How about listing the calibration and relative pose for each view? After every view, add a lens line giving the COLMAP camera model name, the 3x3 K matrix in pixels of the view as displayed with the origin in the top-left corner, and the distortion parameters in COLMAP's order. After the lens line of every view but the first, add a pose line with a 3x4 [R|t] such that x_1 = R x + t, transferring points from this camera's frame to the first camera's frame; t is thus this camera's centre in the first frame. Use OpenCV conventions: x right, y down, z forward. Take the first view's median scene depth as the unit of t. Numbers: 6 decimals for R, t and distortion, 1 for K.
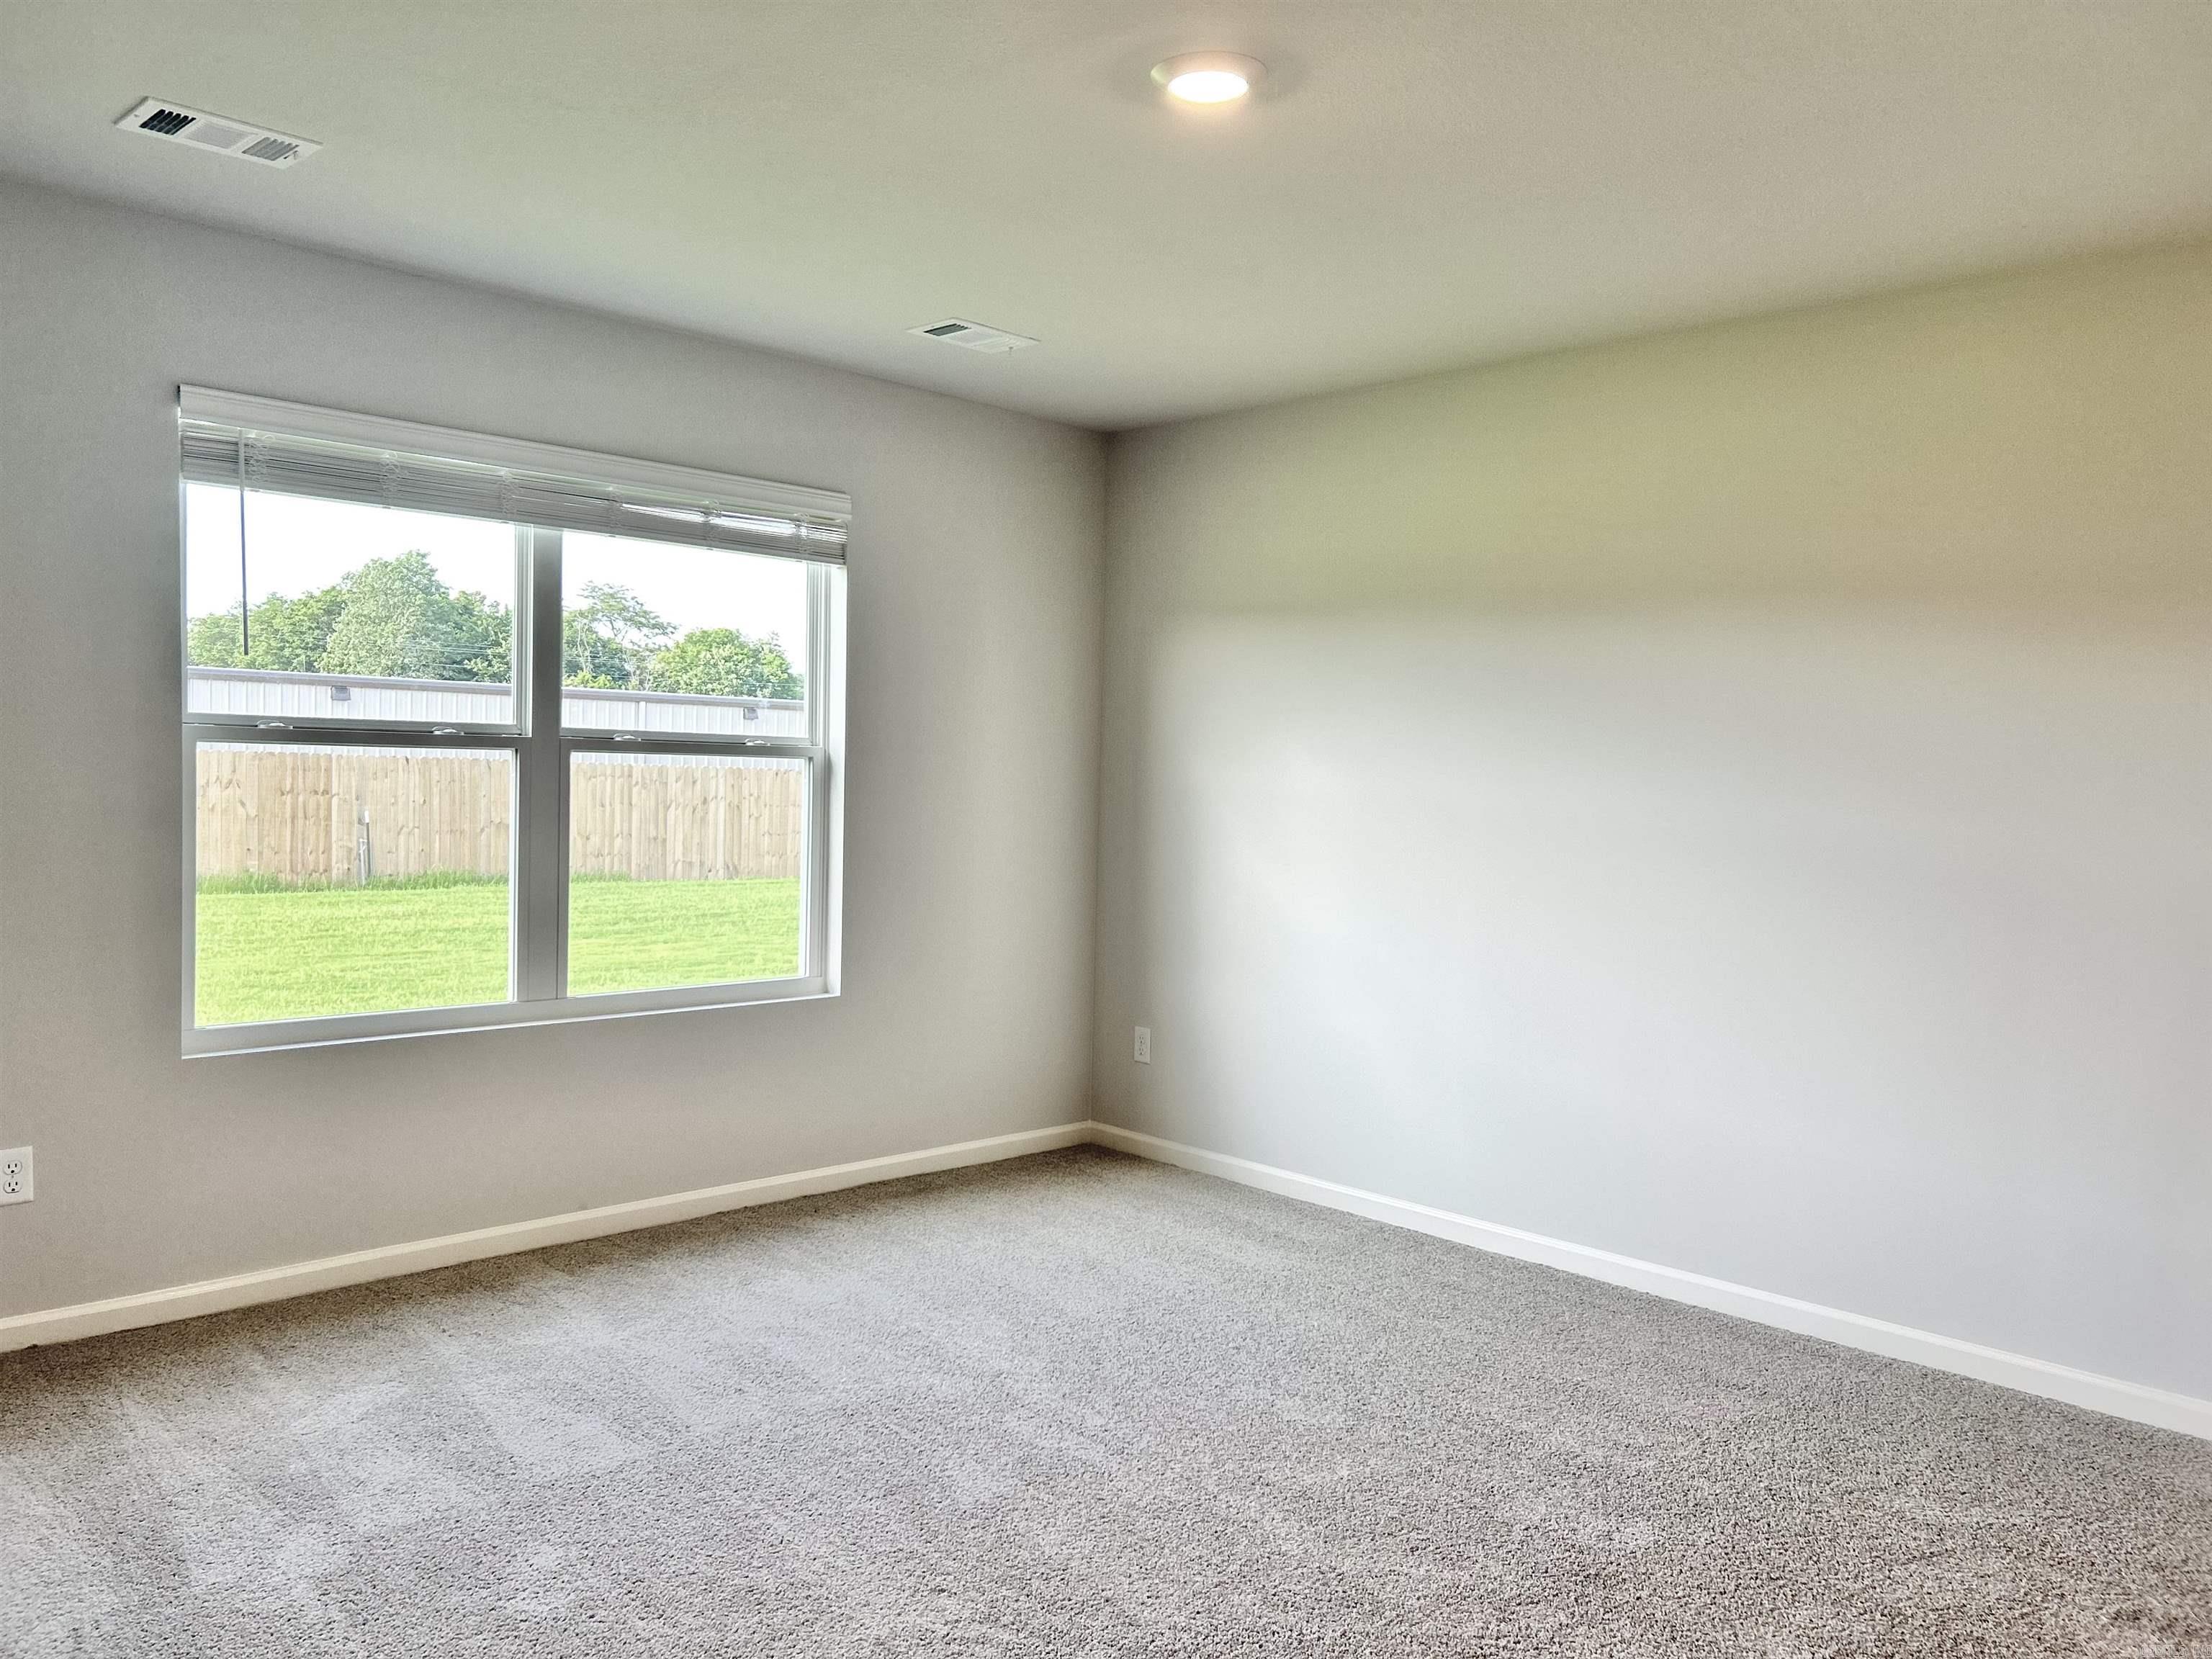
lens RADIAL K [[1684.8, 0, 1091.3], [0, 1684.8, 846.8], [0, 0, 1]] dist [0.012609, 0.000060]
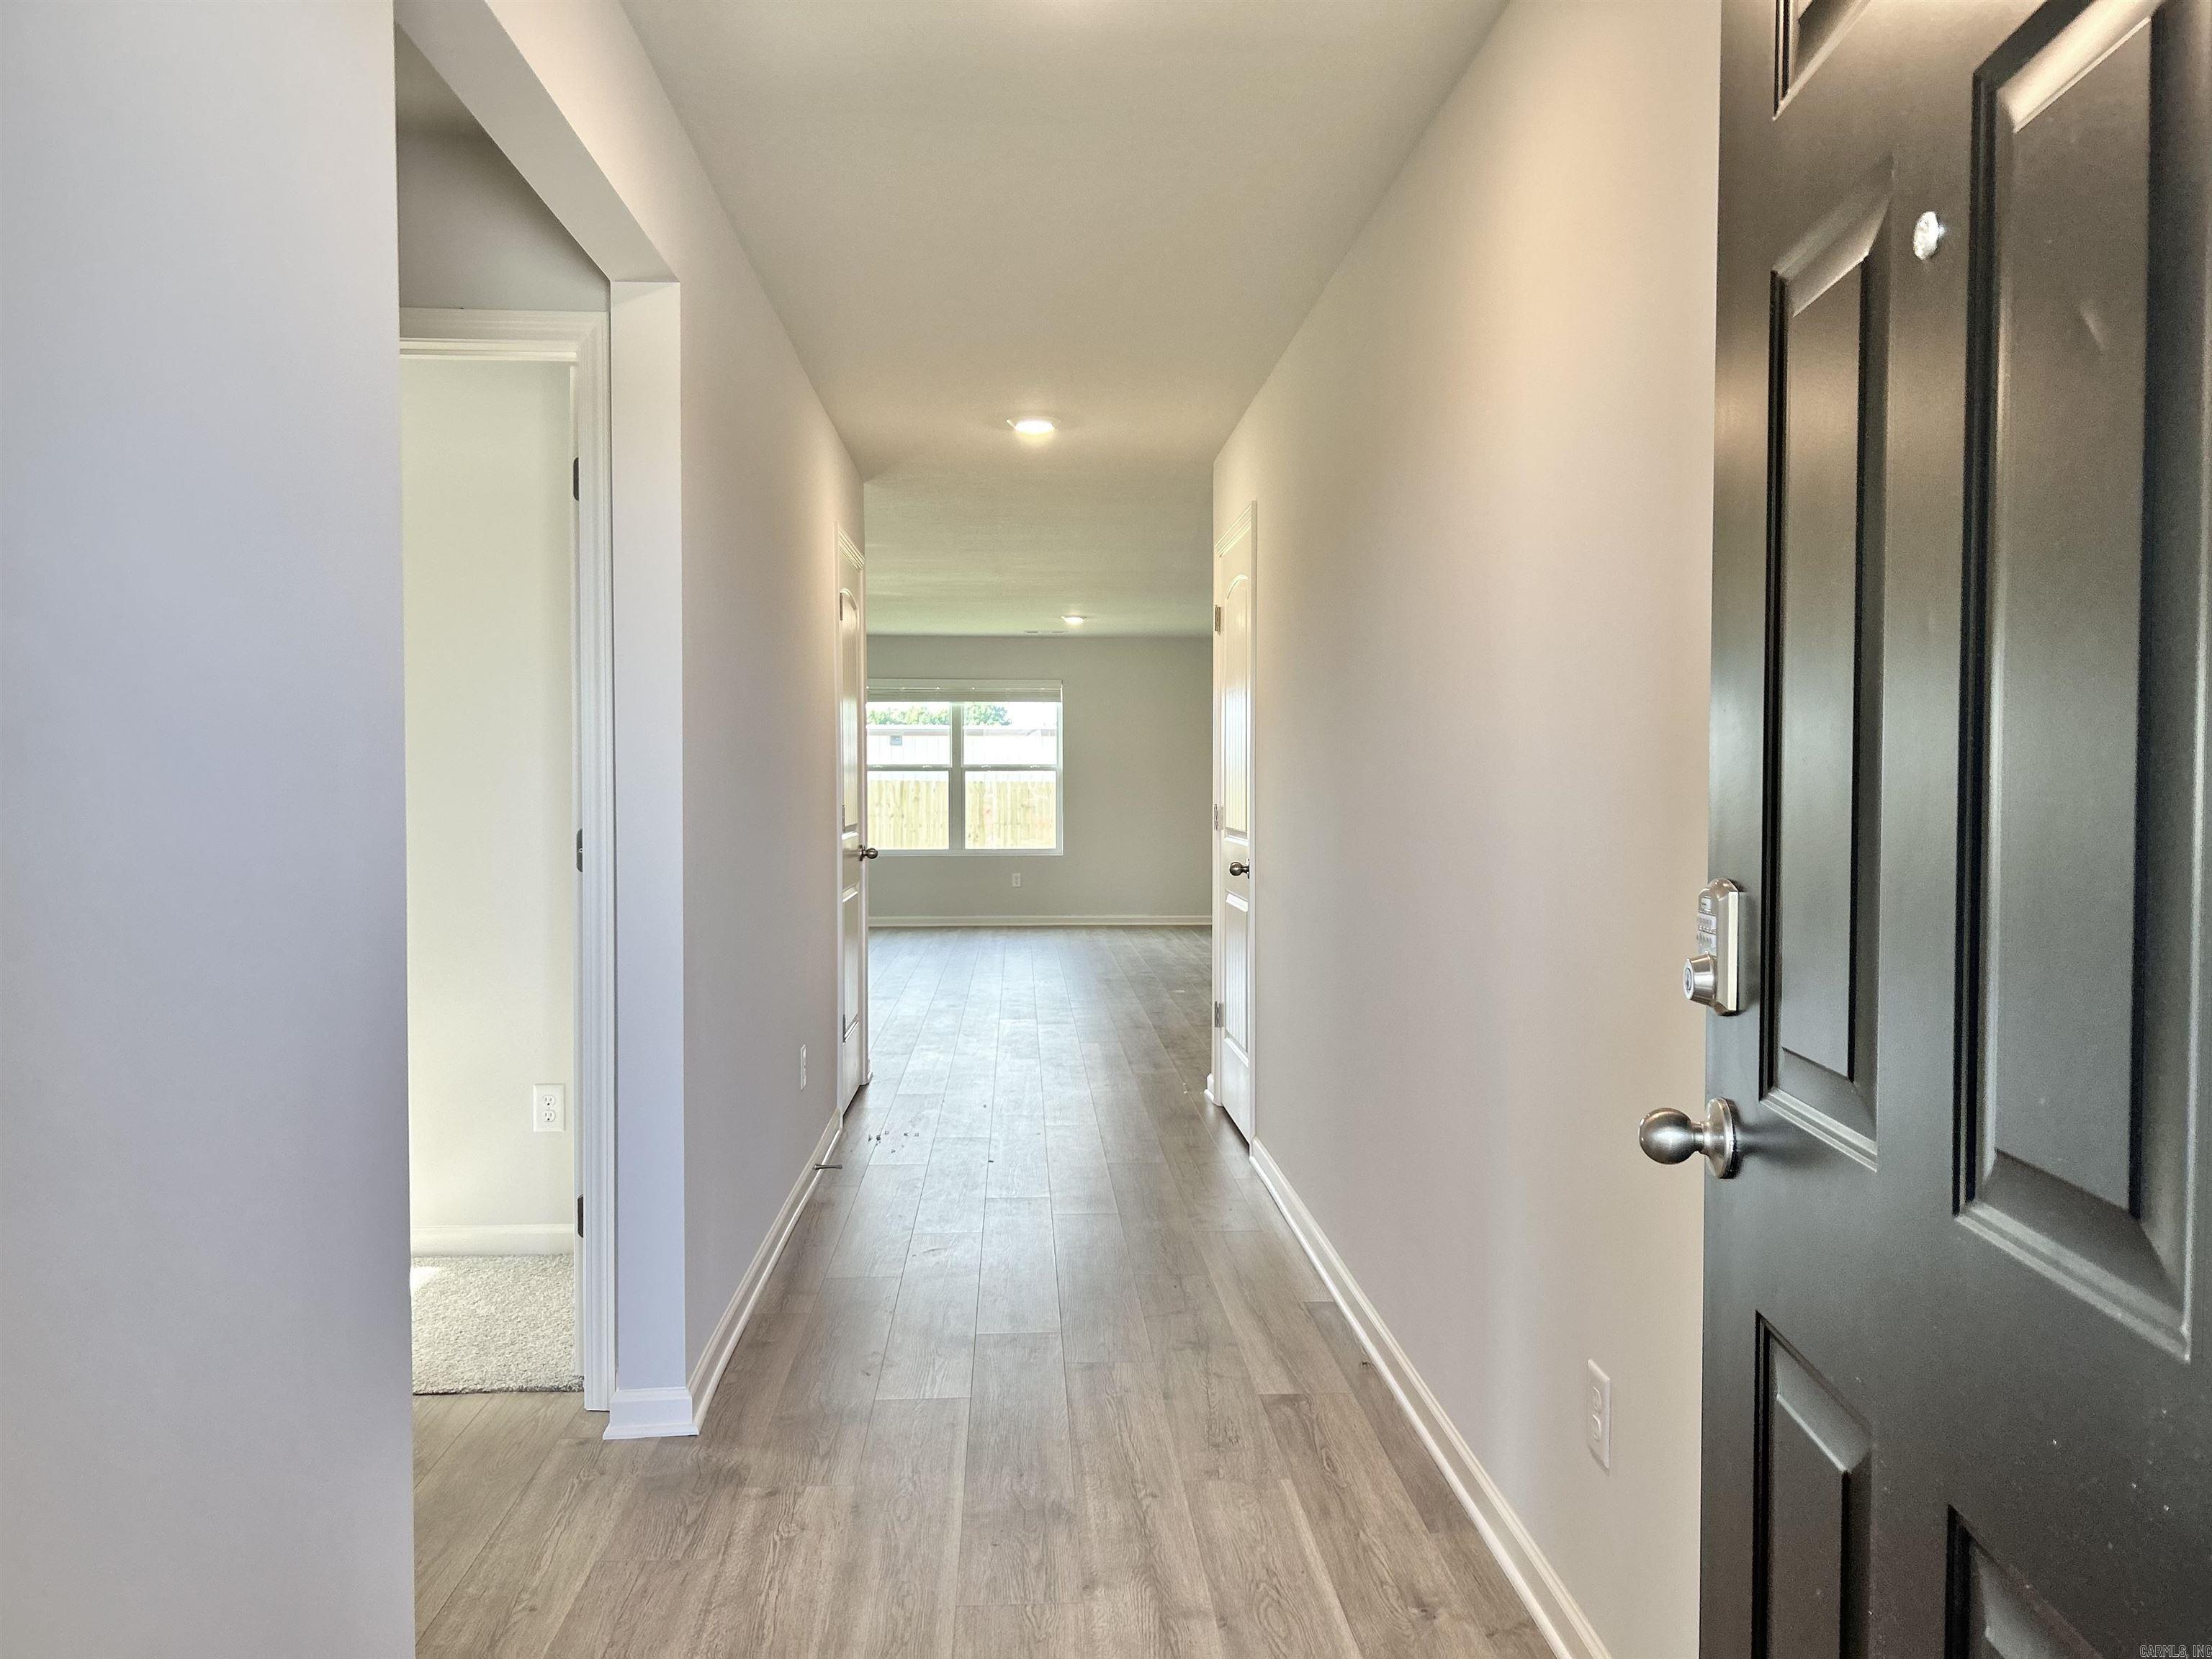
lens RADIAL K [[1654.1, 0, 1107.2], [0, 1654.1, 849.7], [0, 0, 1]] dist [0.004938, -0.006859]
pose [[0.735218, -0.001797, -0.677829, 2.002932], [-0.010158, 0.999855, -0.013669, 0.131440], [0.677755, 0.016935, 0.735093, -1.111849]]
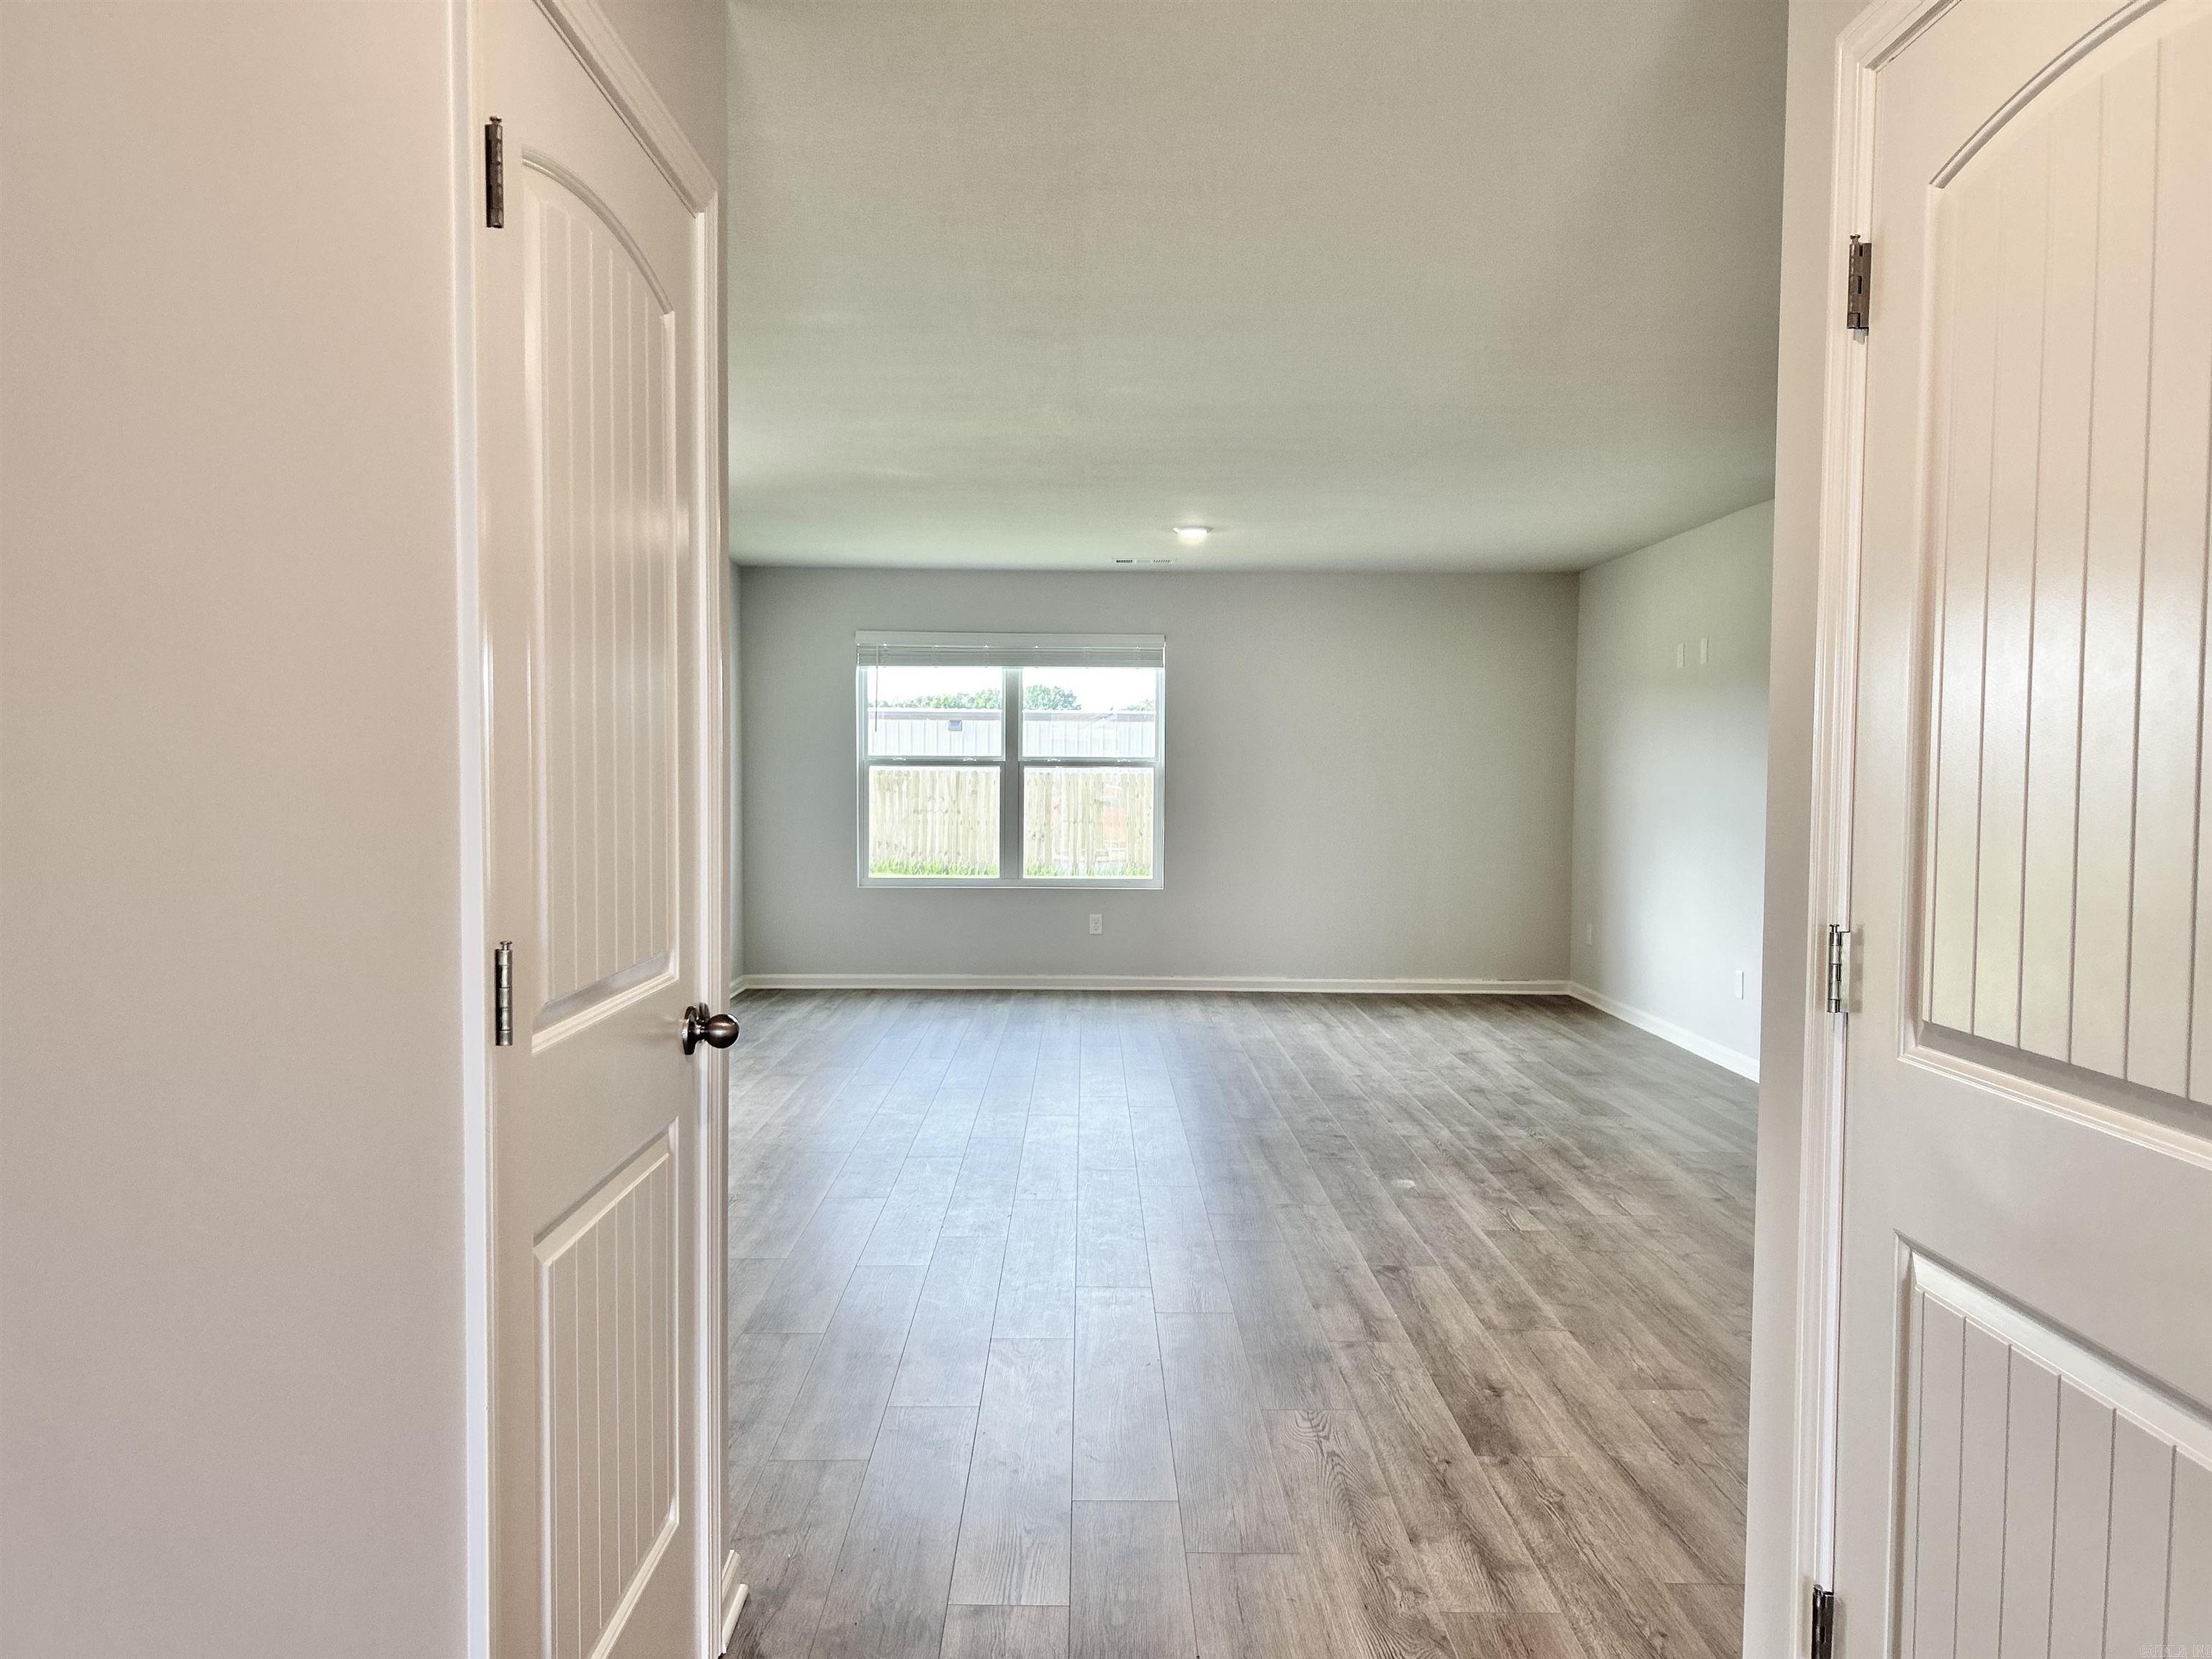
lens RADIAL K [[1654.1, 0, 1107.2], [0, 1654.1, 849.7], [0, 0, 1]] dist [0.004938, -0.006859]
pose [[0.707115, 0.010887, -0.707015, 1.305921], [-0.020882, 0.999767, -0.005490, 0.062301], [0.706790, 0.018646, 0.707177, -0.459517]]
